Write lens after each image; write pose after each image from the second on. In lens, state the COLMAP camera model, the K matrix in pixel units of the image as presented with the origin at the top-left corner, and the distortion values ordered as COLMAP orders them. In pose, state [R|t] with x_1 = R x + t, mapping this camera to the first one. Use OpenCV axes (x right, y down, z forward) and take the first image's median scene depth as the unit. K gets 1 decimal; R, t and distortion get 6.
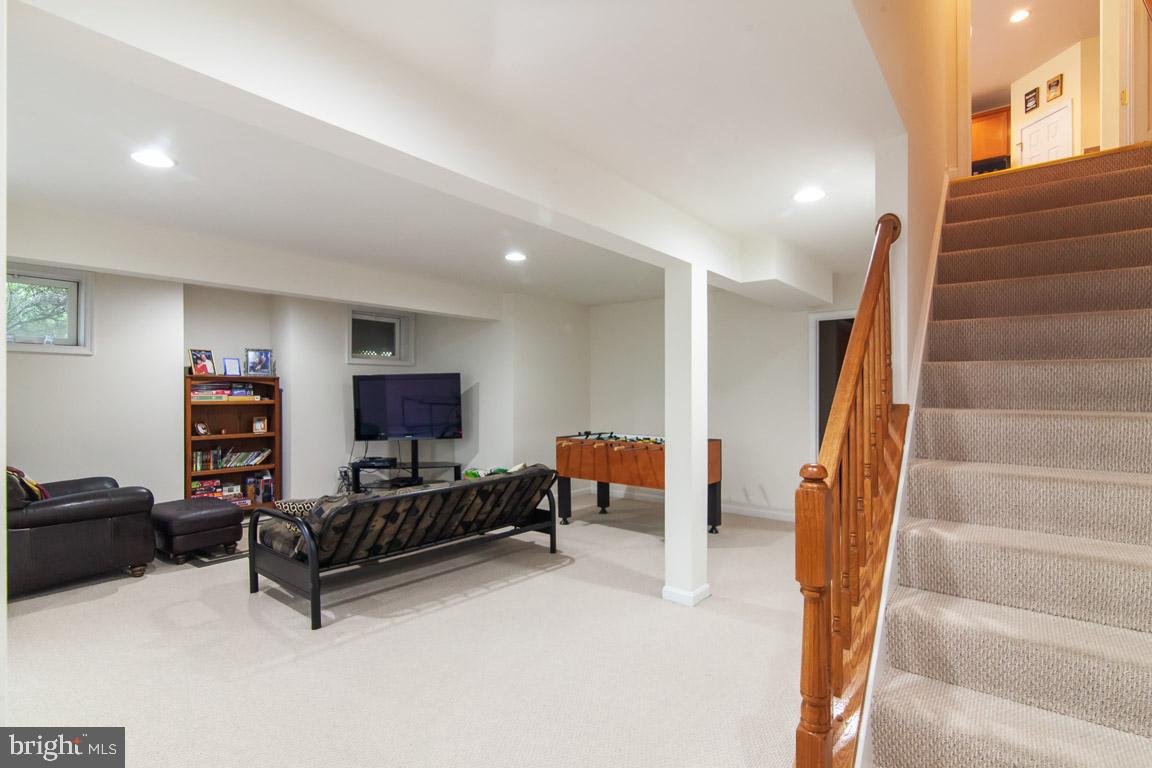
lens RADIAL K [[556.2, 0, 578.6], [0, 556.2, 385.9], [0, 0, 1]] dist [-0.000655, -0.000831]
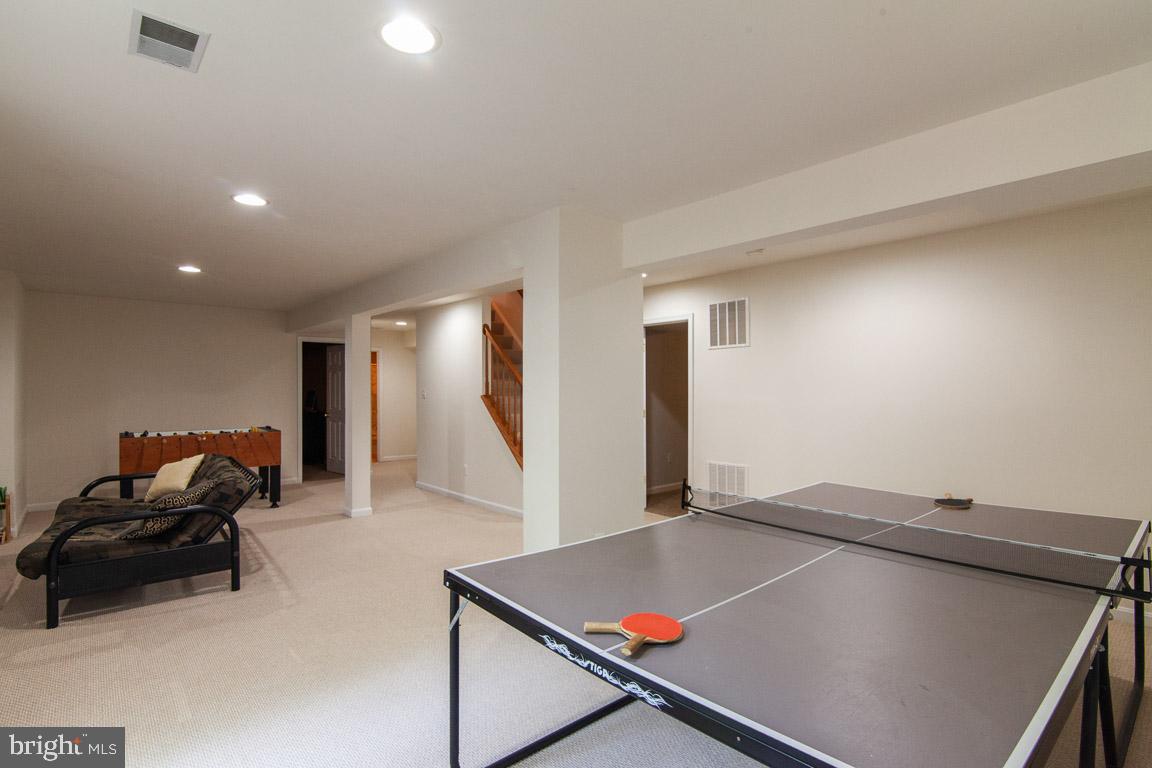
lens RADIAL K [[556.2, 0, 575.1], [0, 556.2, 387.8], [0, 0, 1]] dist [-0.000655, -0.000831]
pose [[0.164296, 0.011147, 0.986348, -1.054001], [-0.006759, 0.999925, -0.010175, 0.011466], [-0.986388, -0.004995, 0.164359, 0.072282]]
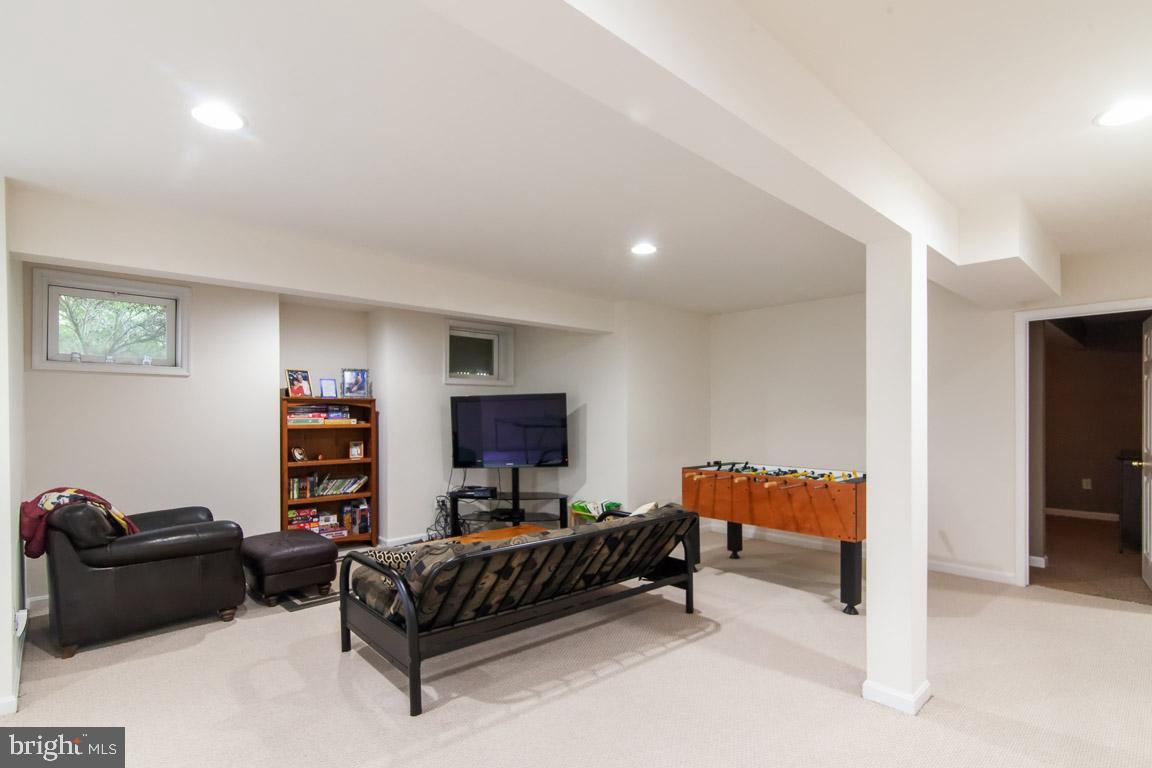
lens RADIAL K [[556.2, 0, 575.1], [0, 556.2, 404.9], [0, 0, 1]] dist [-0.000655, -0.000831]
pose [[0.988060, -0.004538, -0.154005, -0.085732], [0.003696, 0.999977, -0.005752, 0.001064], [0.154028, 0.005115, 0.988053, 0.173565]]
